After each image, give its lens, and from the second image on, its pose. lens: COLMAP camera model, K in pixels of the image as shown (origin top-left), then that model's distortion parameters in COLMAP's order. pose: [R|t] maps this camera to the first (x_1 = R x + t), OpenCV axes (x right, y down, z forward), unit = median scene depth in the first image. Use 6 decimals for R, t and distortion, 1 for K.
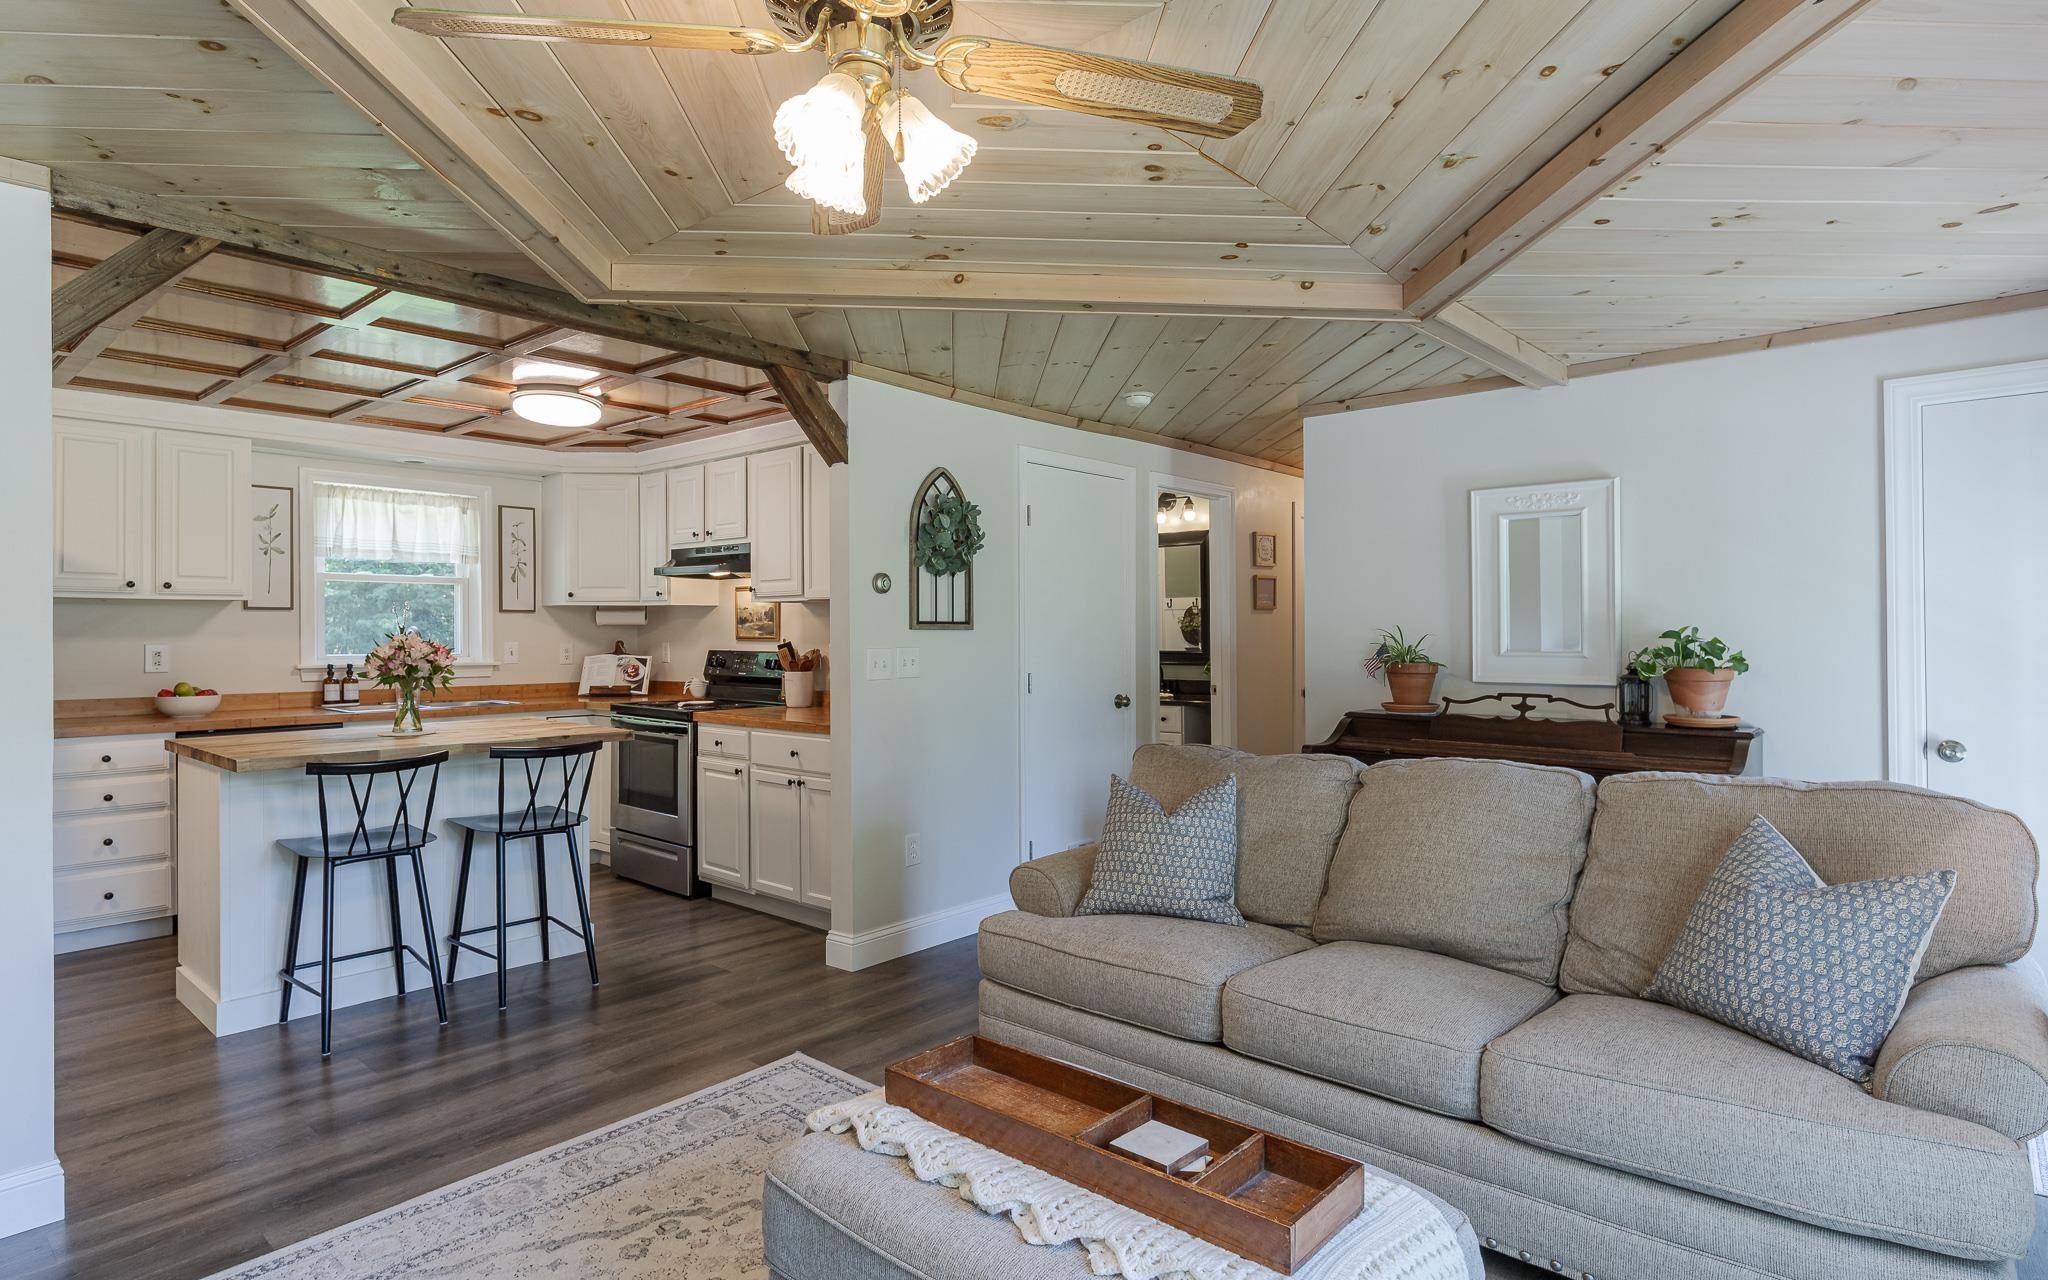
lens RADIAL K [[1071.5, 0, 1024.0], [0, 1071.5, 640.0], [0, 0, 1]] dist [0.002931, -0.000133]
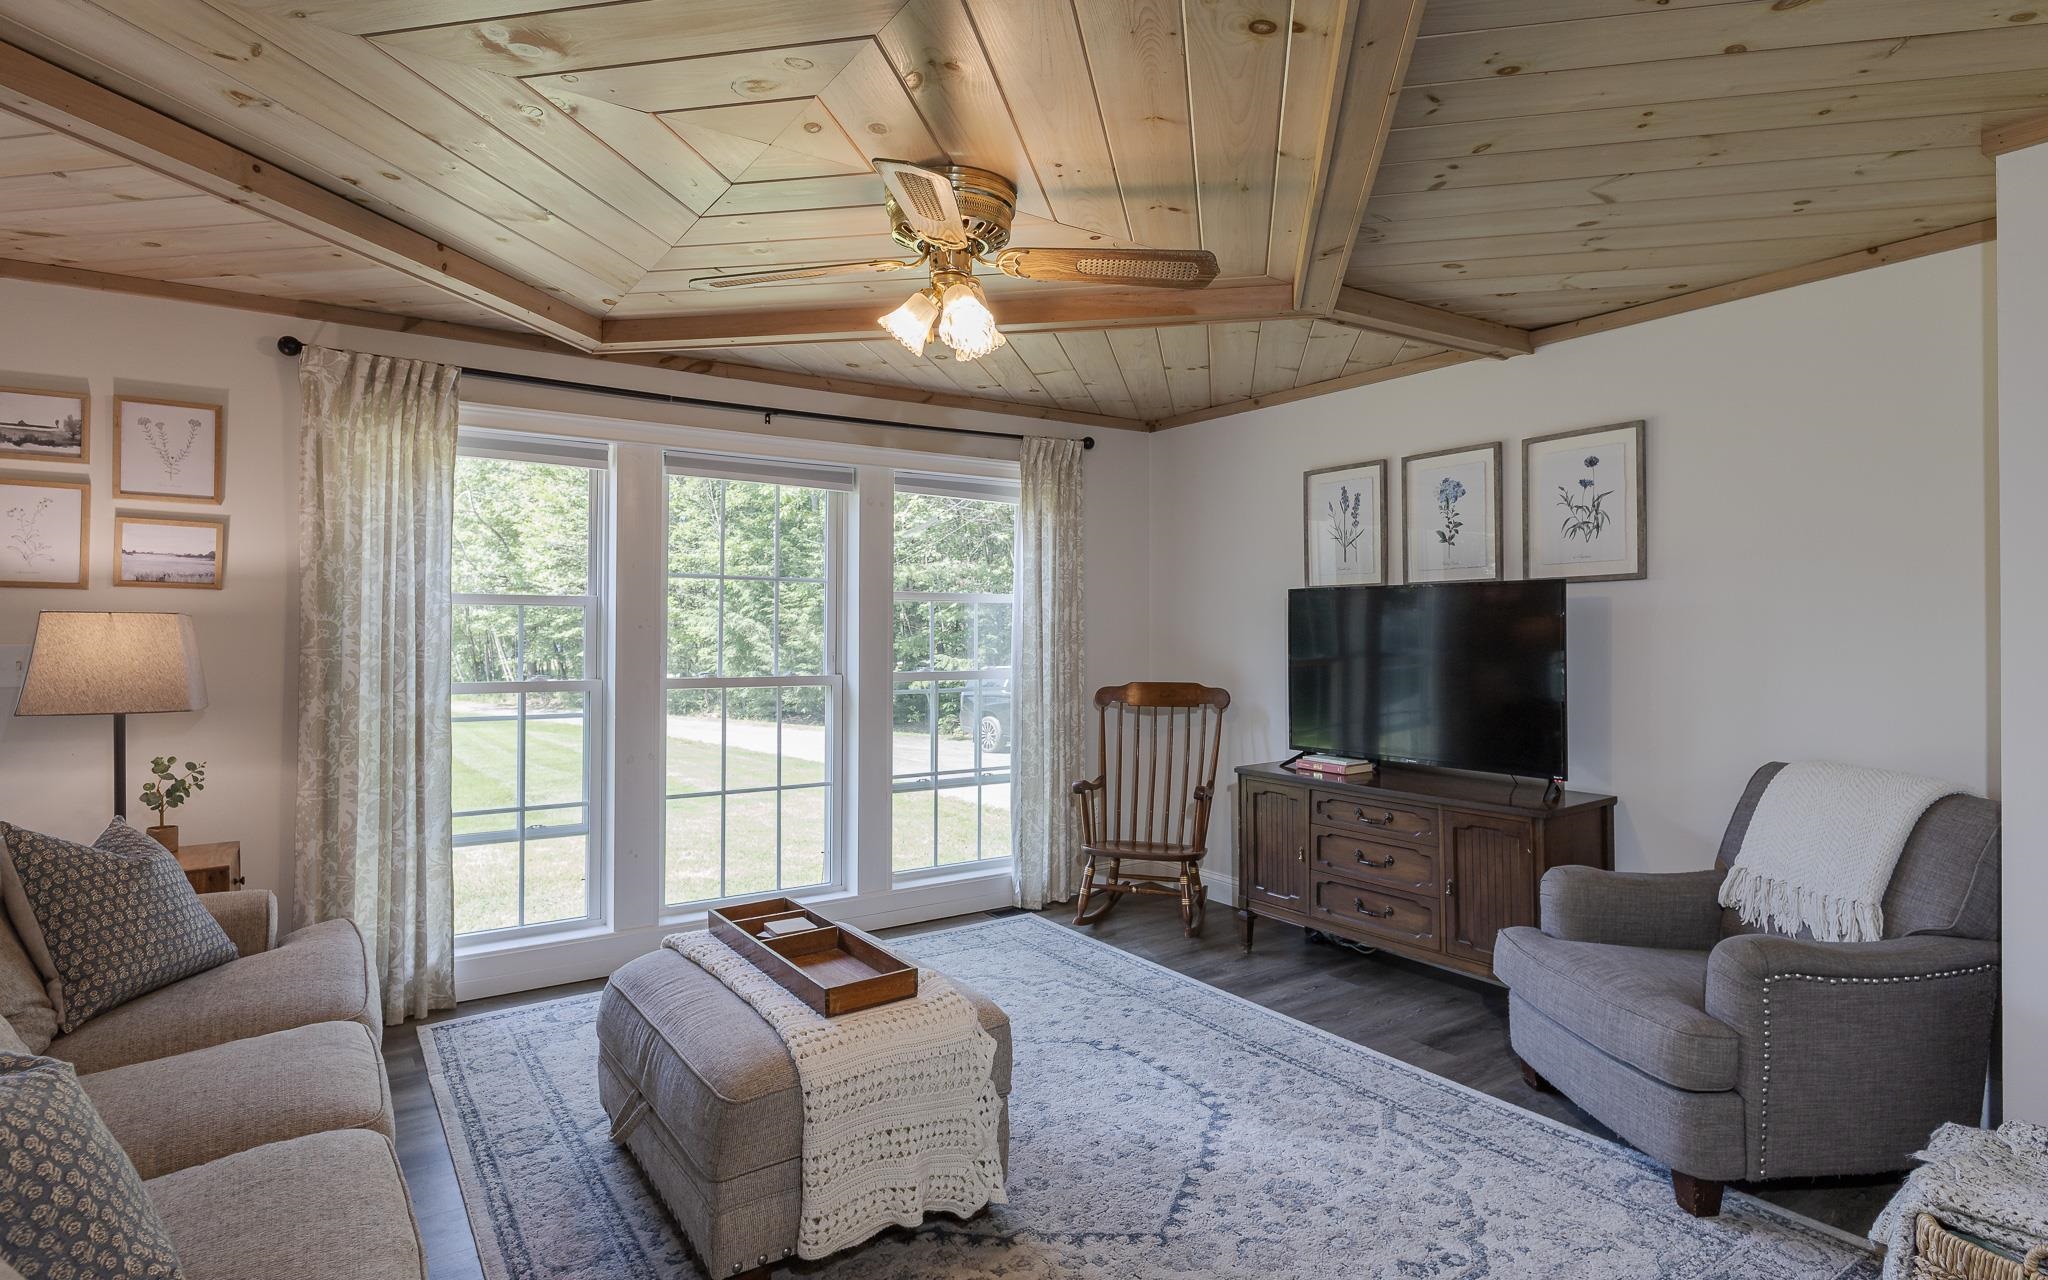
lens RADIAL K [[1071.5, 0, 1024.0], [0, 1071.5, 640.0], [0, 0, 1]] dist [0.002931, -0.000133]
pose [[-0.967954, 0.000973, 0.251125, -0.257740], [0.005136, 0.999860, 0.015925, -0.005505], [-0.251074, 0.016704, -0.967824, 0.985693]]
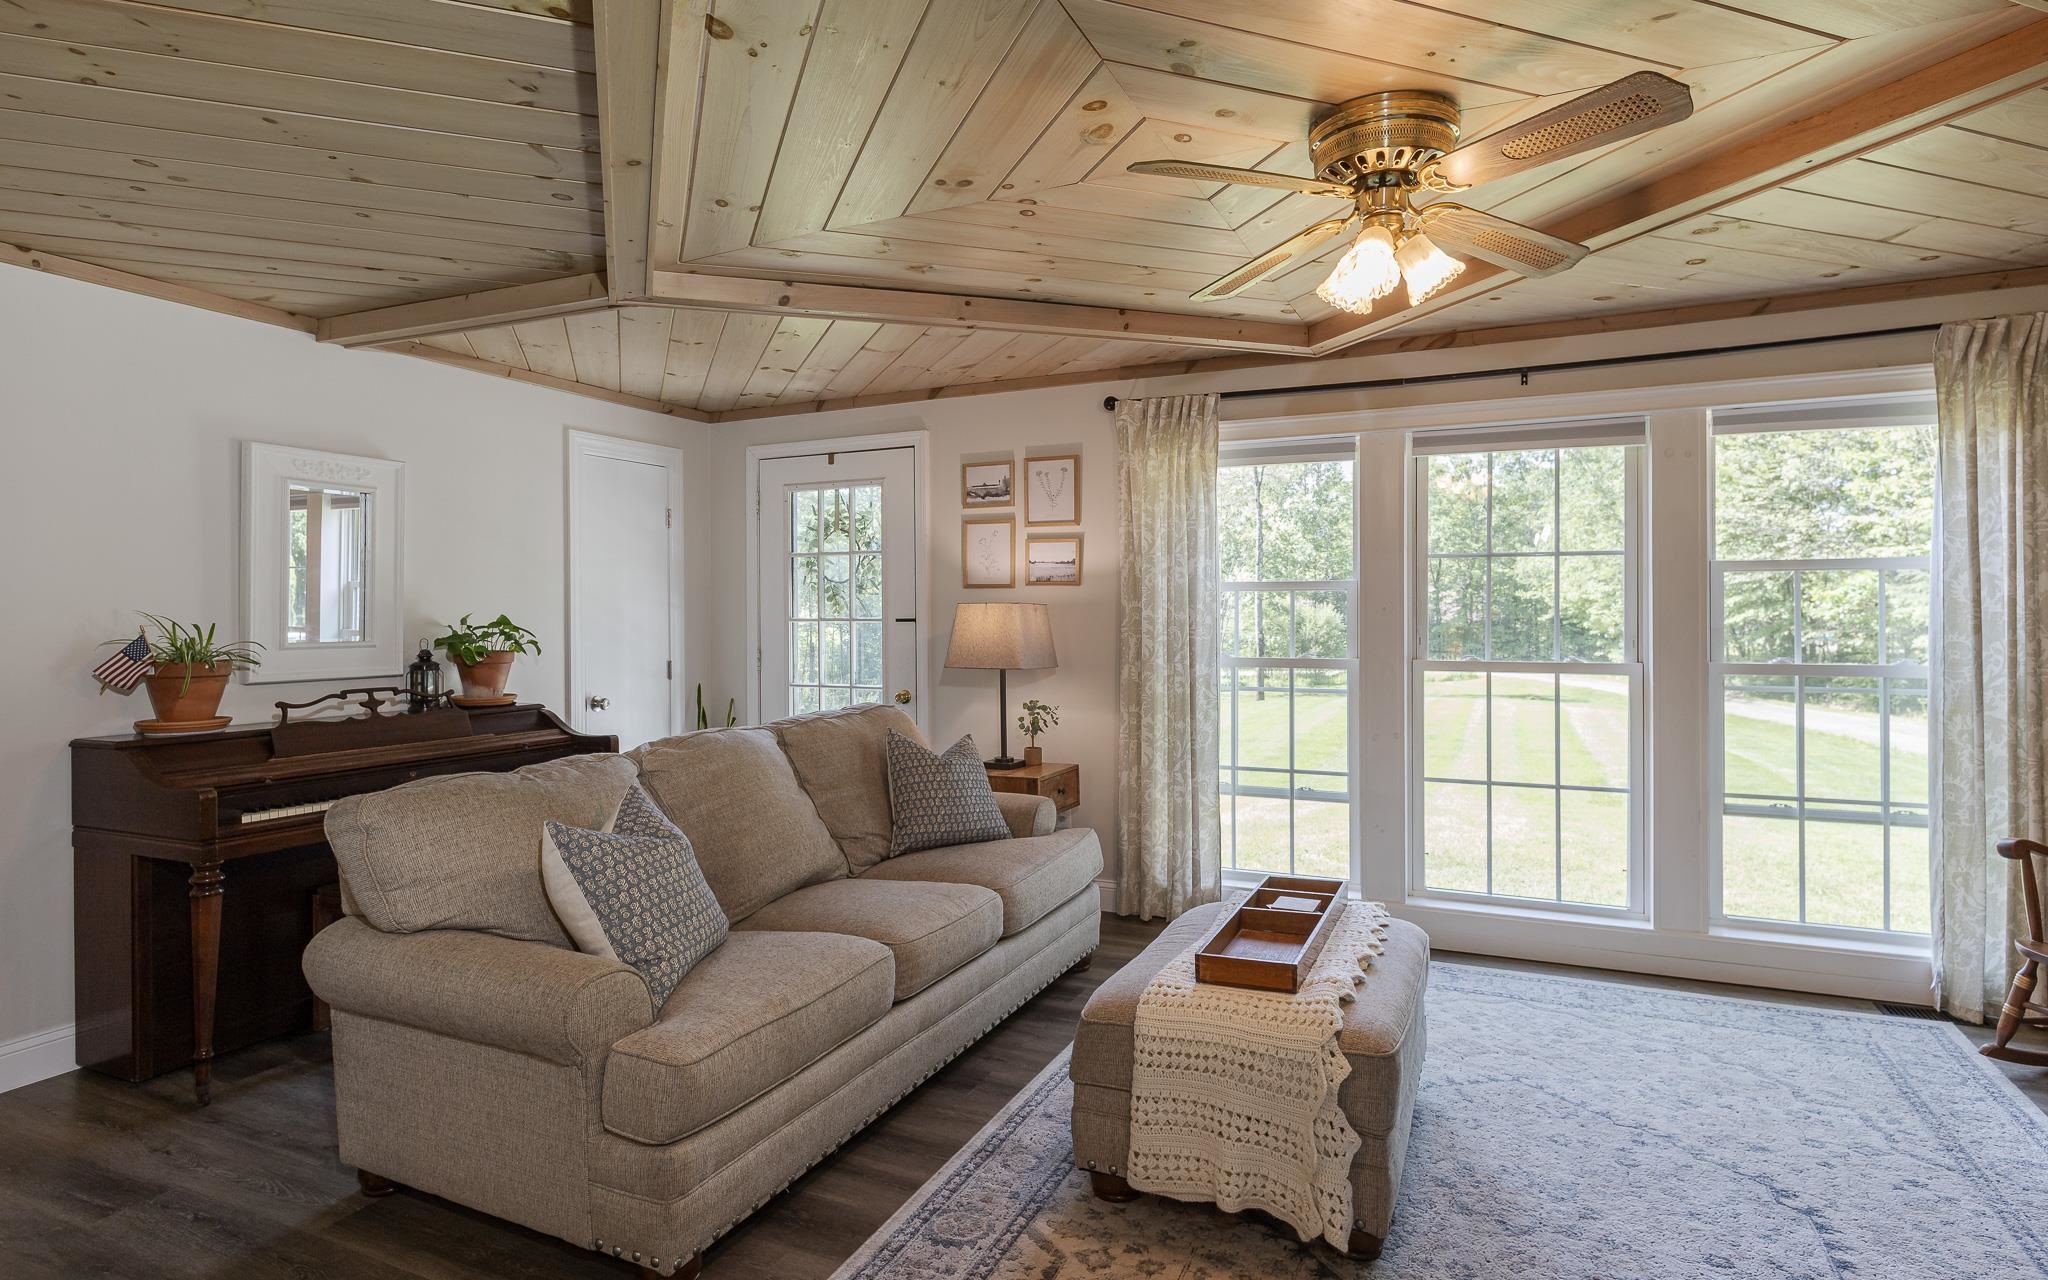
lens RADIAL K [[1065.4, 0, 1017.7], [0, 1065.4, 626.5], [0, 0, 1]] dist [0.001858, -0.000917]
pose [[-0.285621, -0.004771, 0.958331, -0.539072], [0.015239, 0.999839, 0.009520, -0.001689], [-0.958221, 0.017323, -0.285502, 0.736744]]
